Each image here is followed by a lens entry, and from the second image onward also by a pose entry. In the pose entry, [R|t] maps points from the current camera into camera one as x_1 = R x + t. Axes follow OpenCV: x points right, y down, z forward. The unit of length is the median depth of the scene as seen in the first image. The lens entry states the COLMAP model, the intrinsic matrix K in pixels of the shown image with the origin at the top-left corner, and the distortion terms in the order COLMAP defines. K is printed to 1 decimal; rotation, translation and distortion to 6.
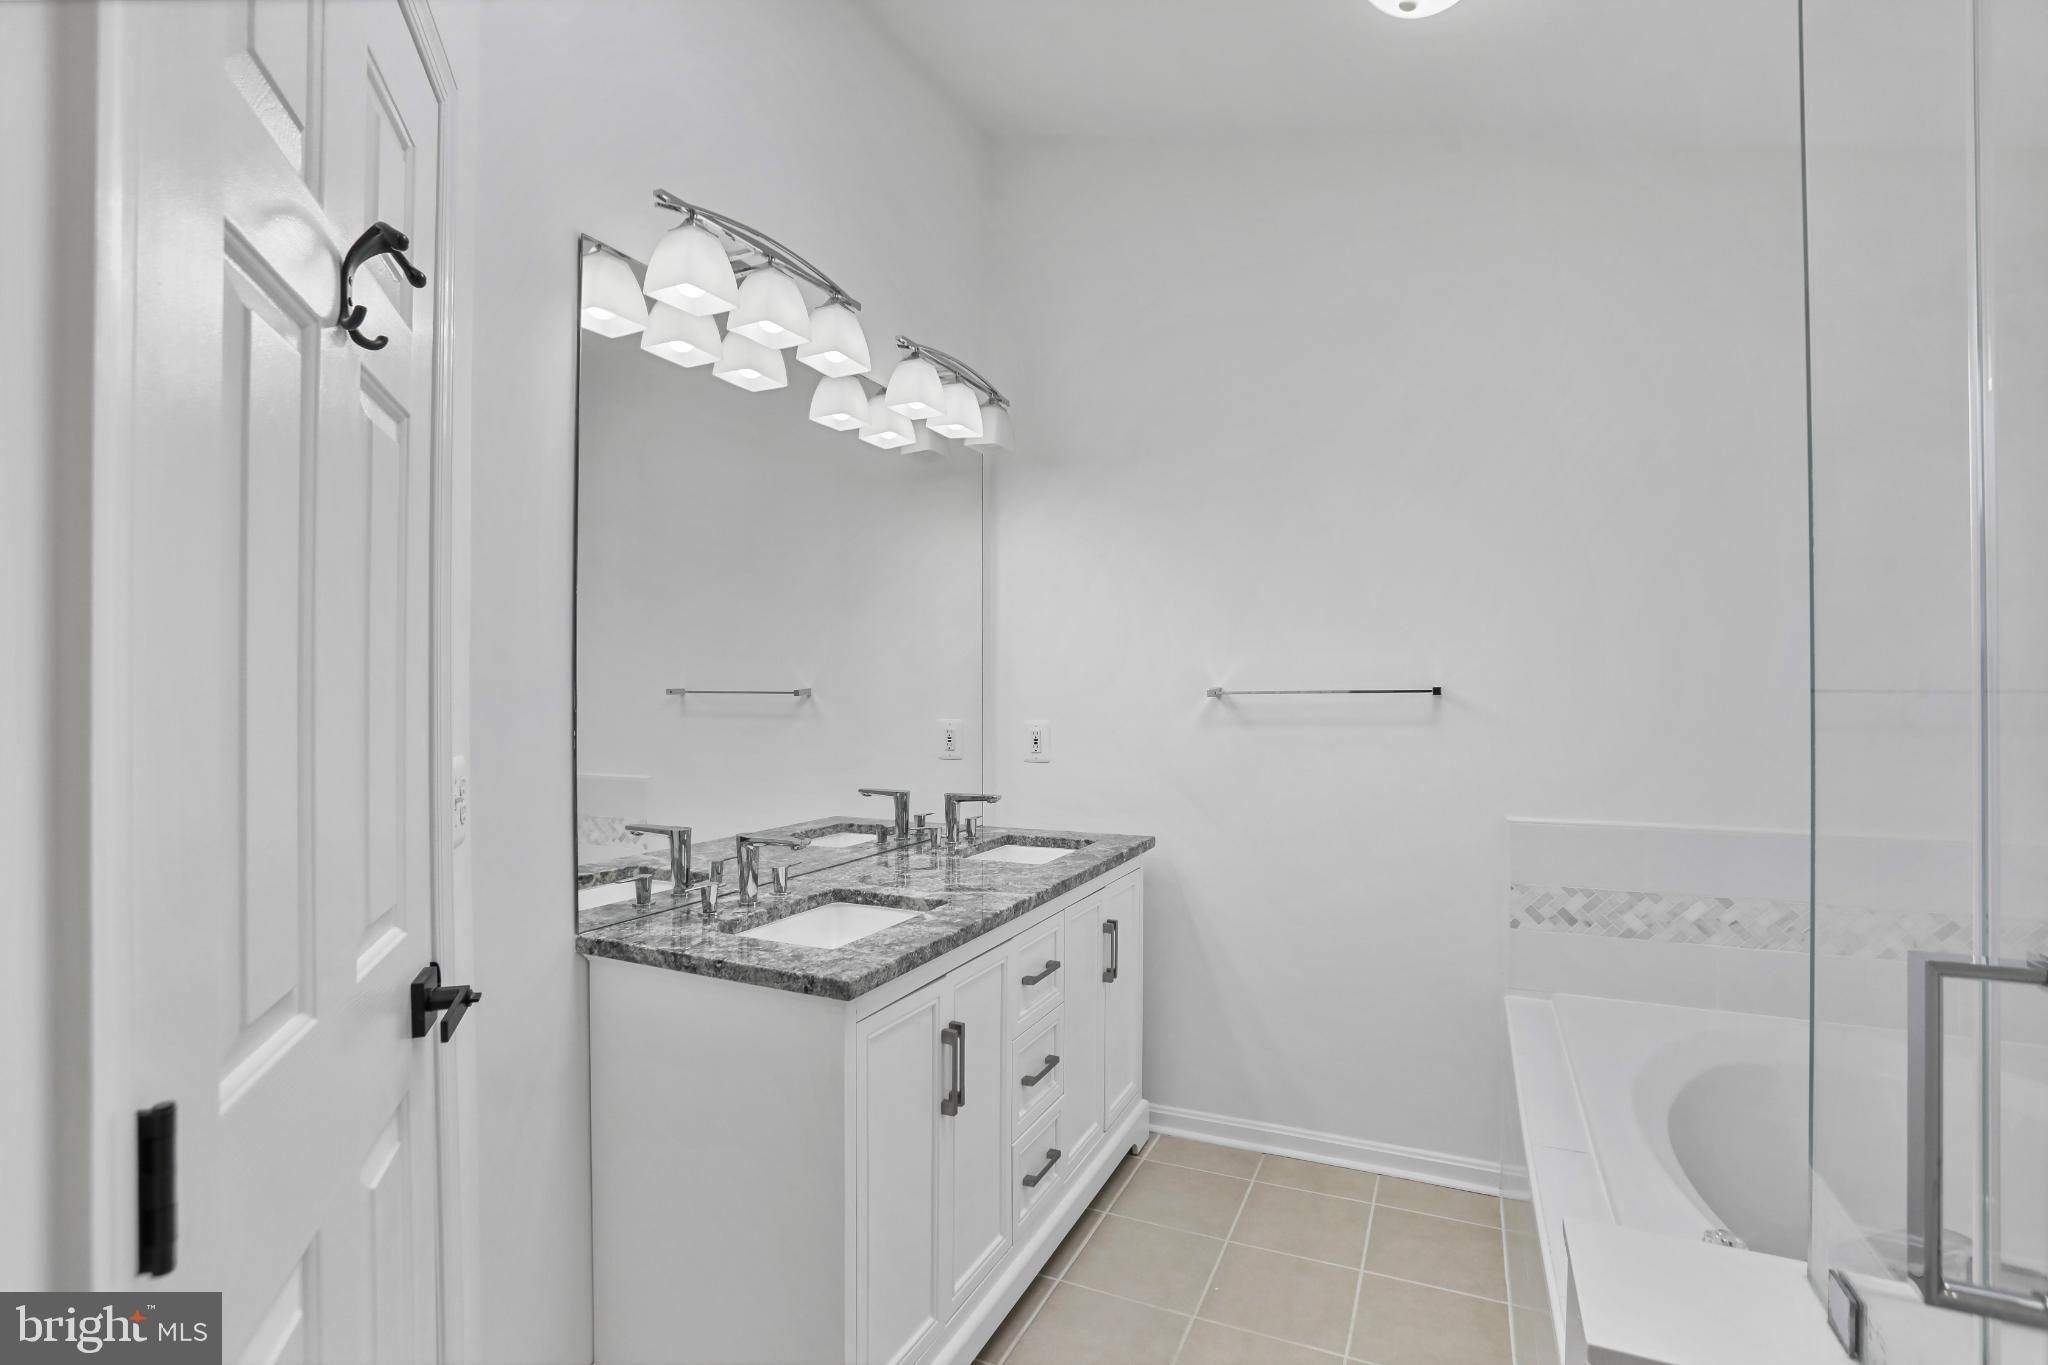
lens RADIAL K [[974.3, 0, 1014.6], [0, 974.3, 686.8], [0, 0, 1]] dist [-0.044833, 0.005368]
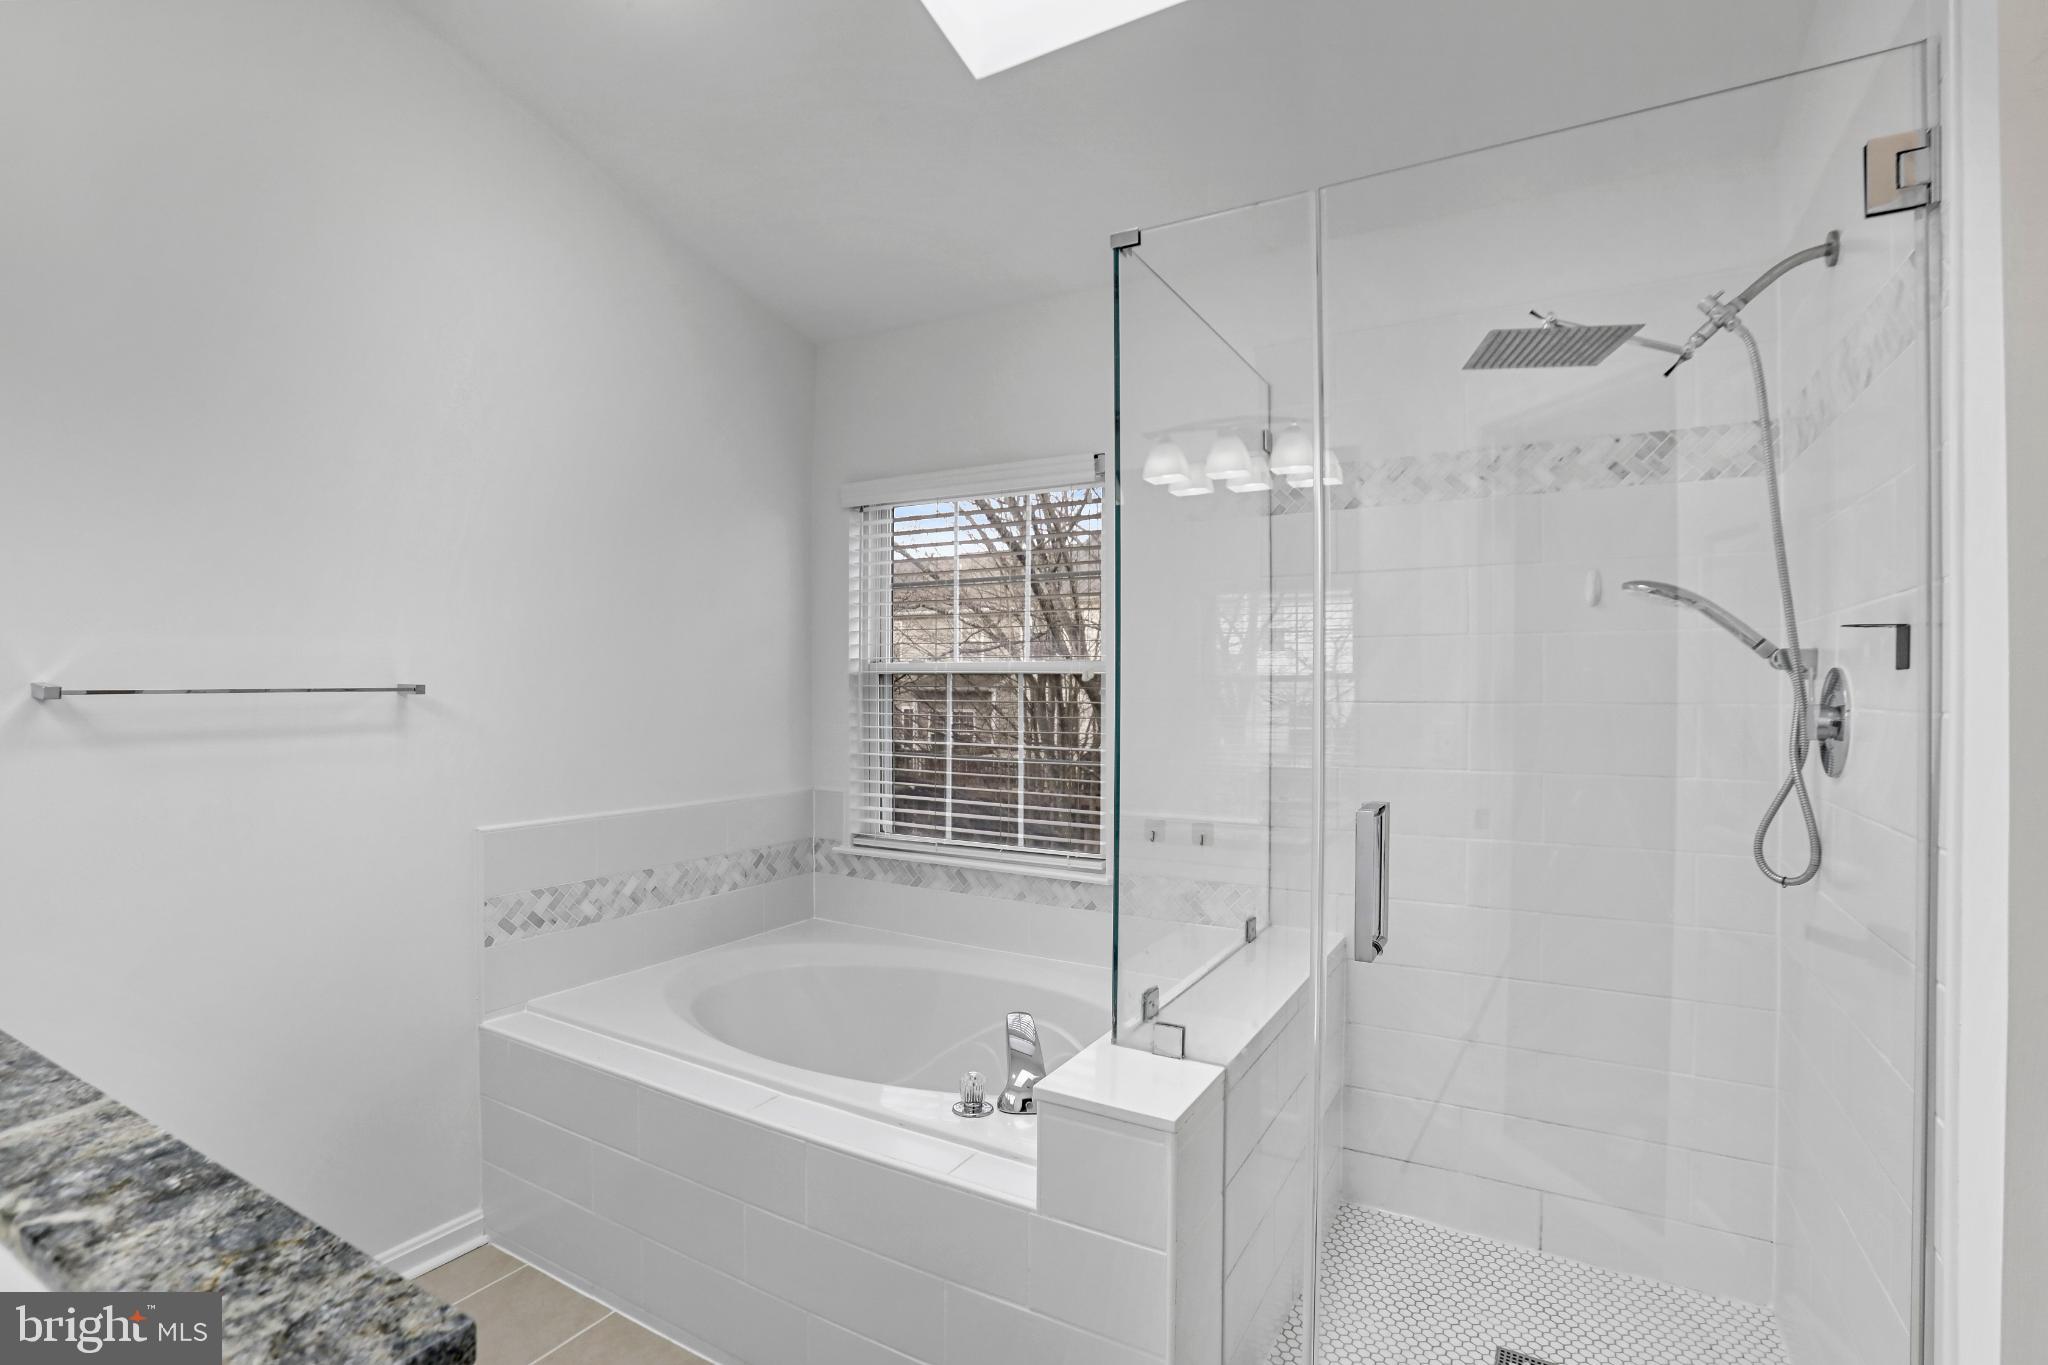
lens RADIAL K [[974.3, 0, 1014.8], [0, 974.3, 686.1], [0, 0, 1]] dist [-0.044833, 0.005368]
pose [[0.098524, 0.000704, 0.995134, -0.355057], [-0.005752, 0.999983, -0.000138, -0.001785], [-0.995118, -0.005710, 0.098527, 0.417318]]
